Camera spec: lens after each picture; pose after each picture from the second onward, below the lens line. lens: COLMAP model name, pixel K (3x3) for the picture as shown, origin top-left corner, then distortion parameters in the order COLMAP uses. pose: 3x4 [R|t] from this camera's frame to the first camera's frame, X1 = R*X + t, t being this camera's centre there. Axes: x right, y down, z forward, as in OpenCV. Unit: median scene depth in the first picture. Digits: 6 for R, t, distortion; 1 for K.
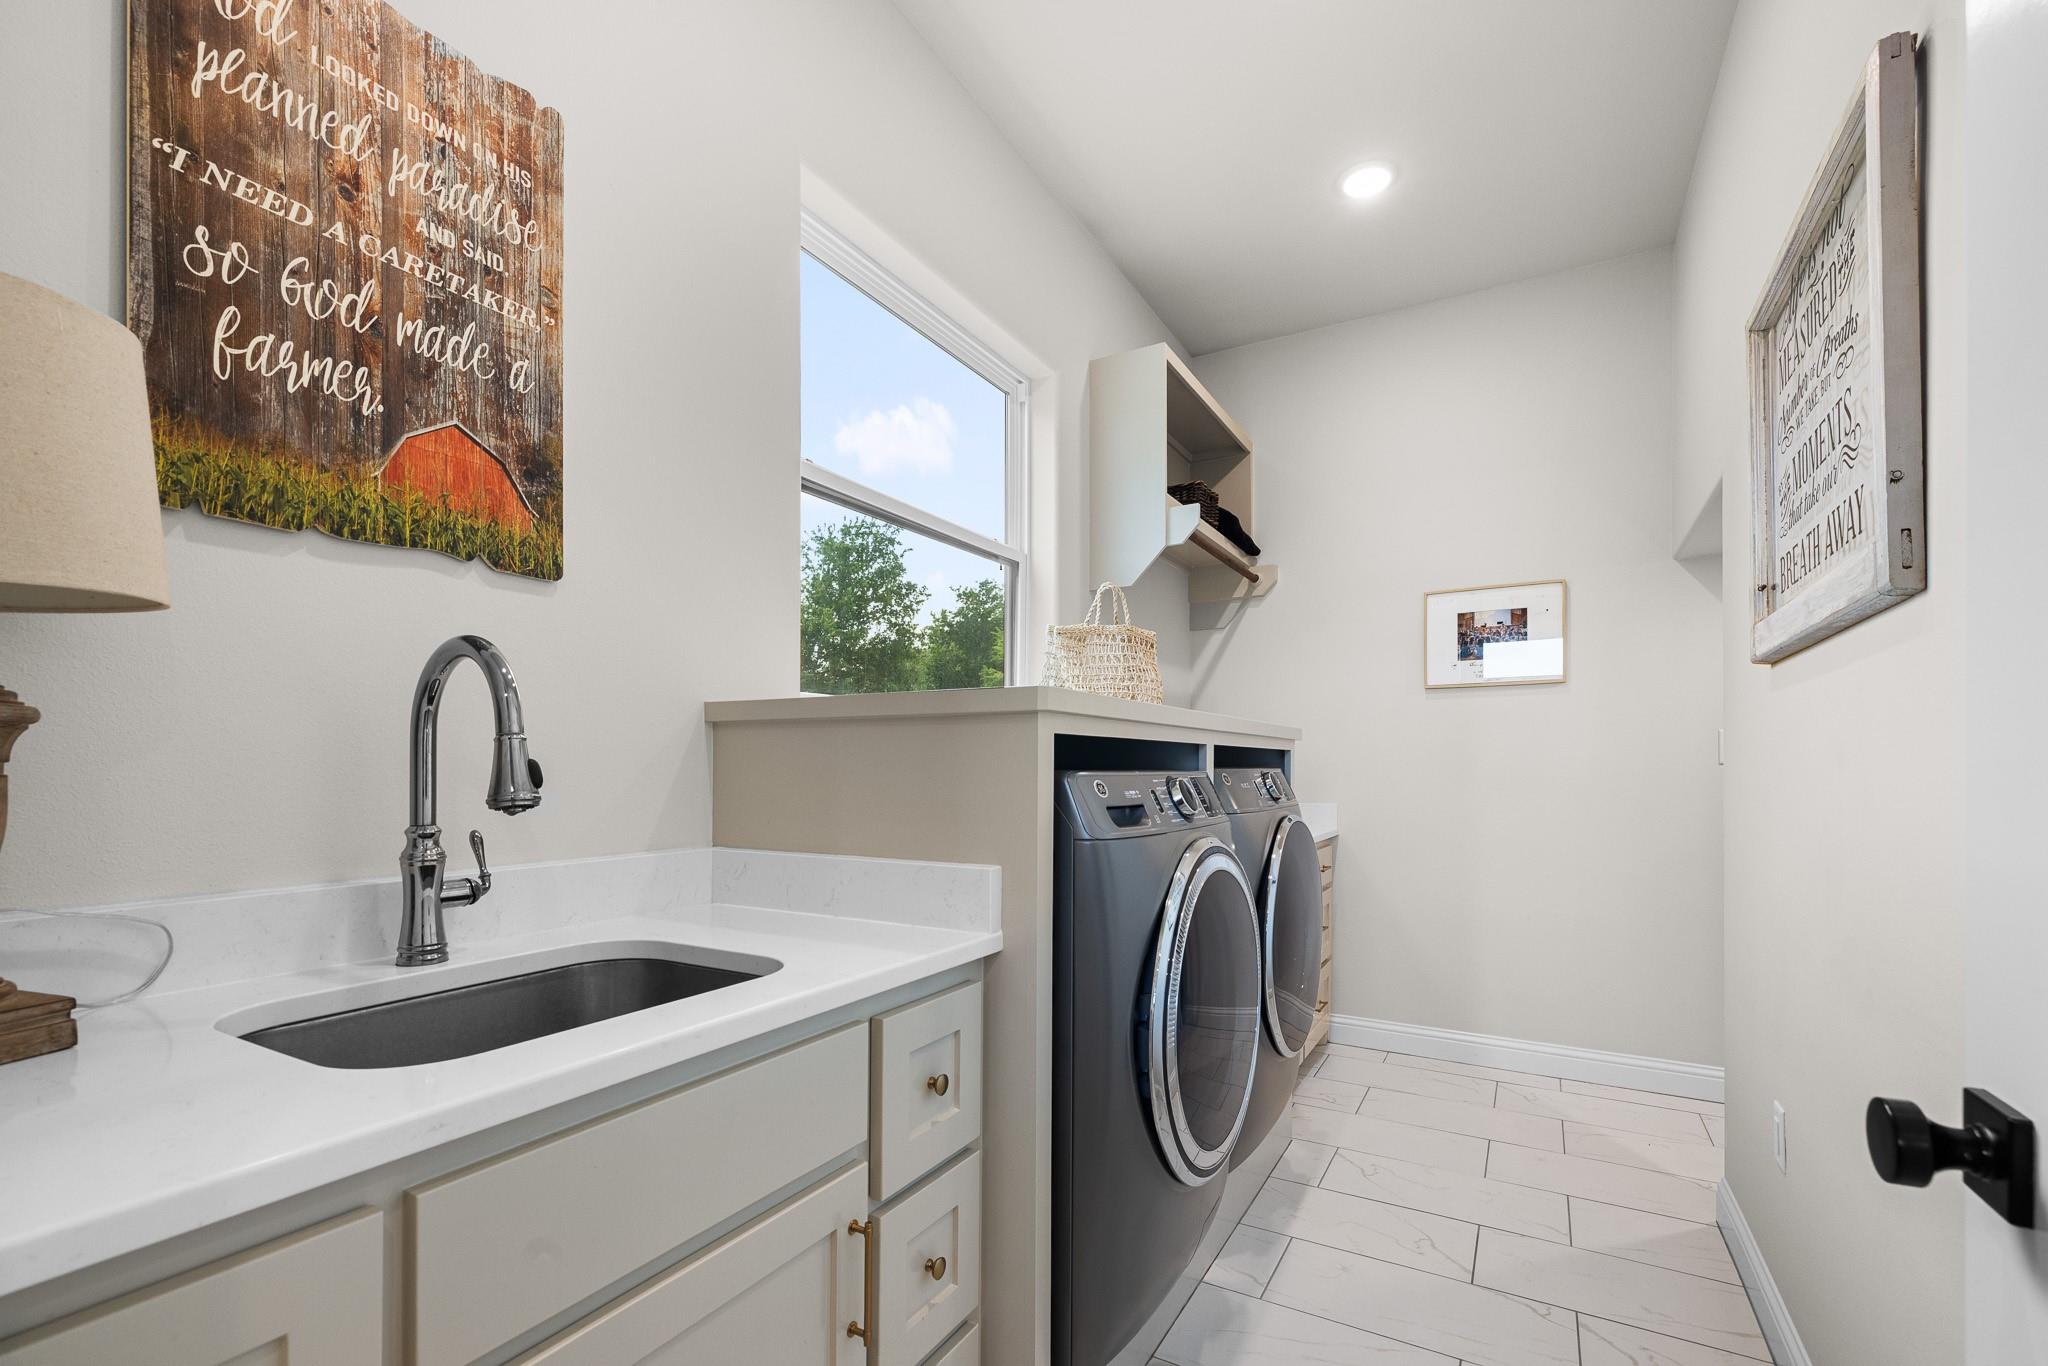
lens RADIAL K [[888.4, 0, 1021.3], [0, 888.4, 736.6], [0, 0, 1]] dist [-0.000145, 0.000013]
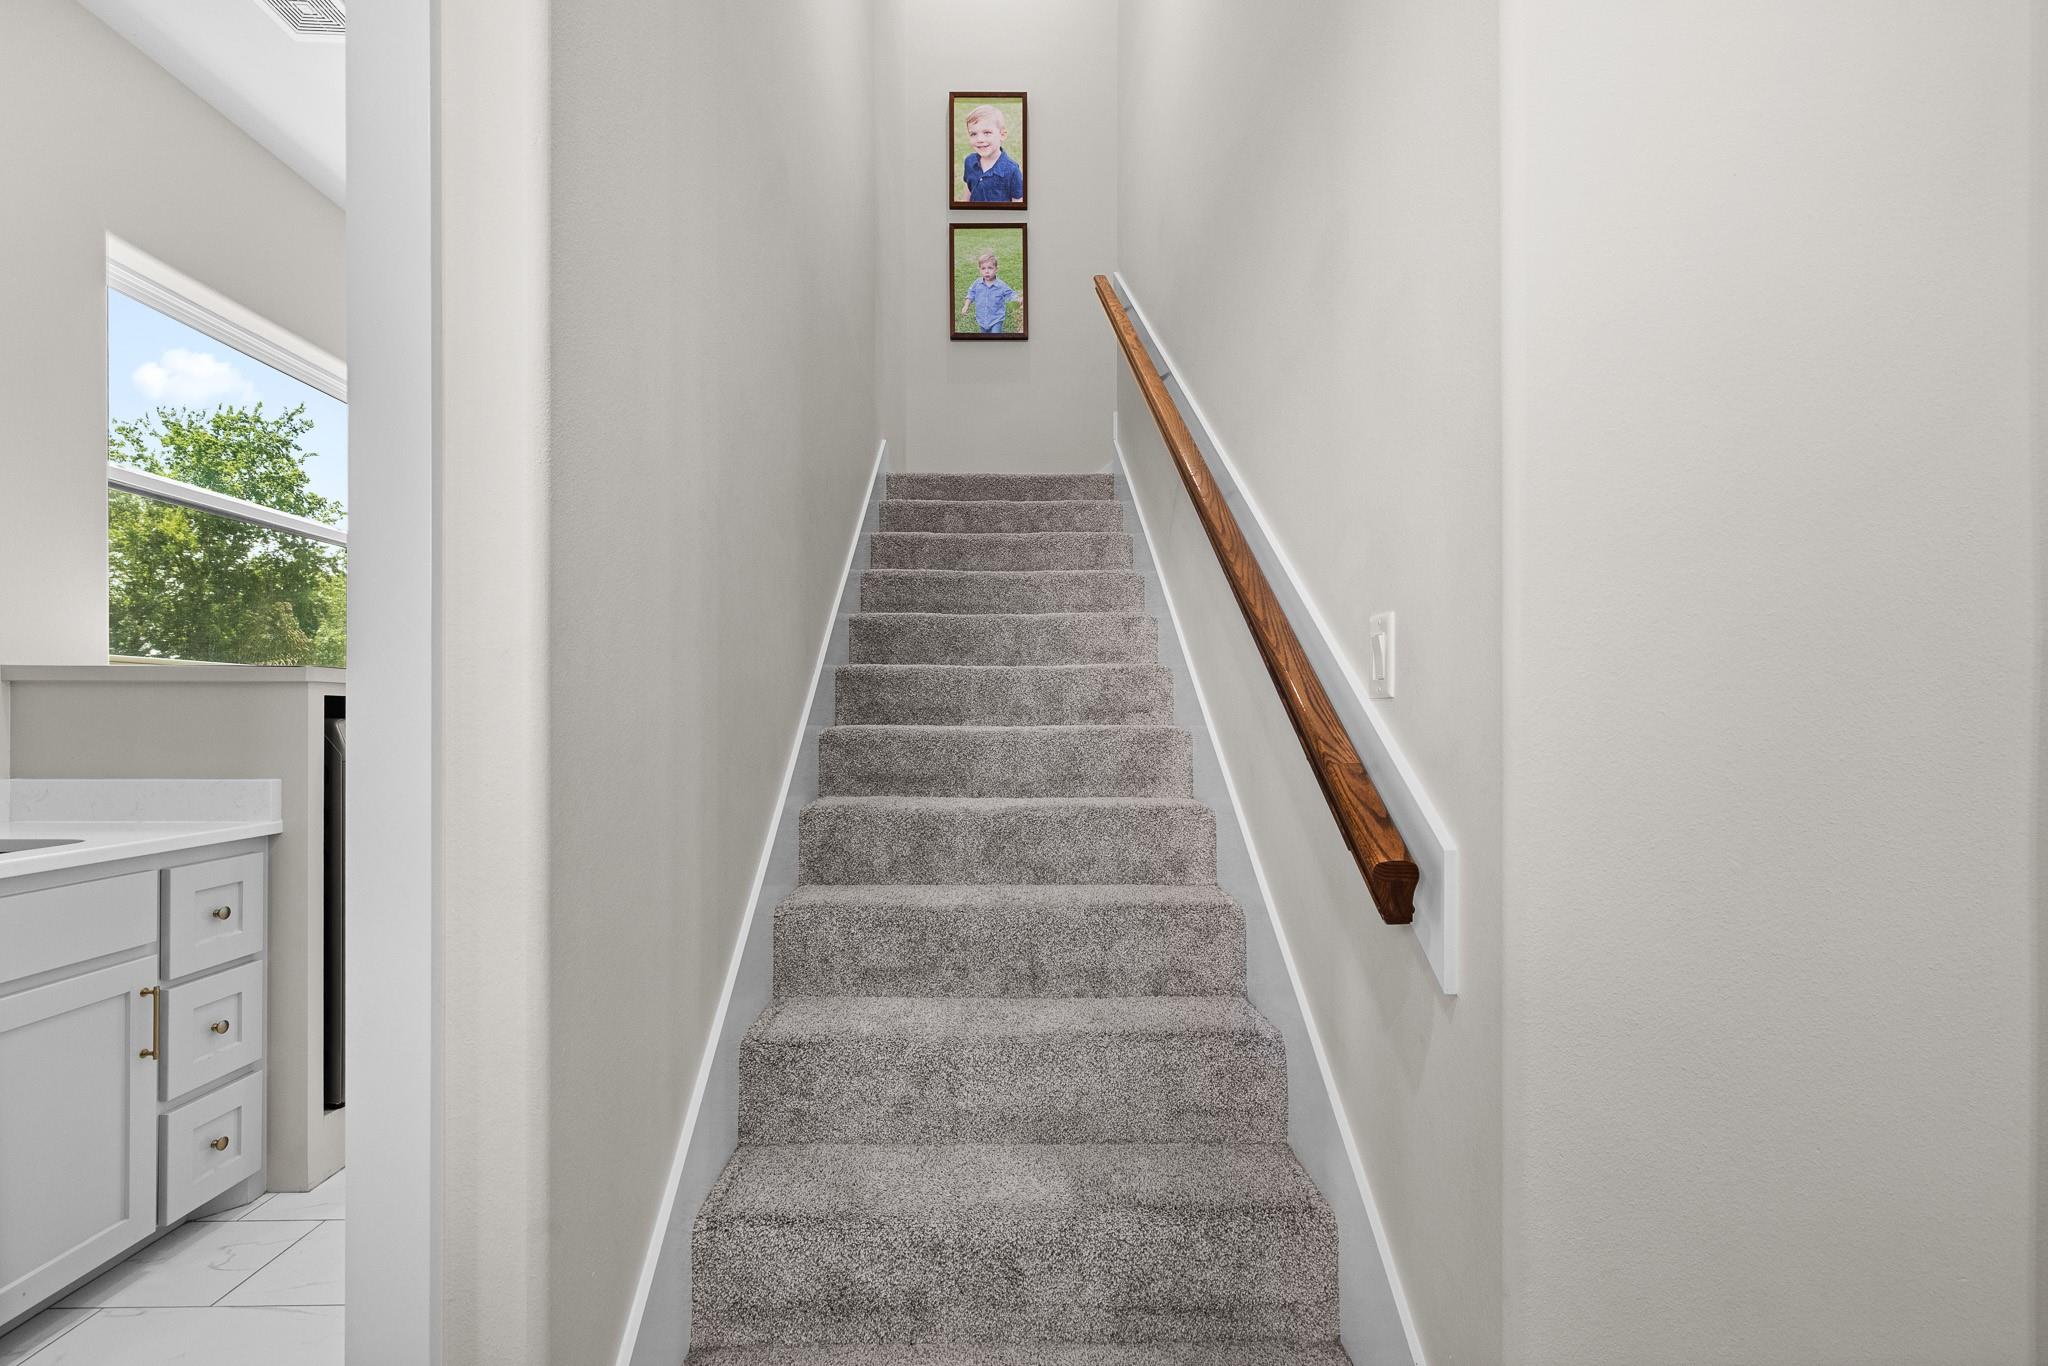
lens RADIAL K [[868.4, 0, 1022.4], [0, 868.4, 704.1], [0, 0, 1]] dist [-0.001553, -0.000224]
pose [[0.851231, 0.003519, 0.524779, 0.284552], [-0.014731, 0.999744, 0.017190, -0.032846], [-0.524584, -0.022363, 0.851065, -0.983217]]
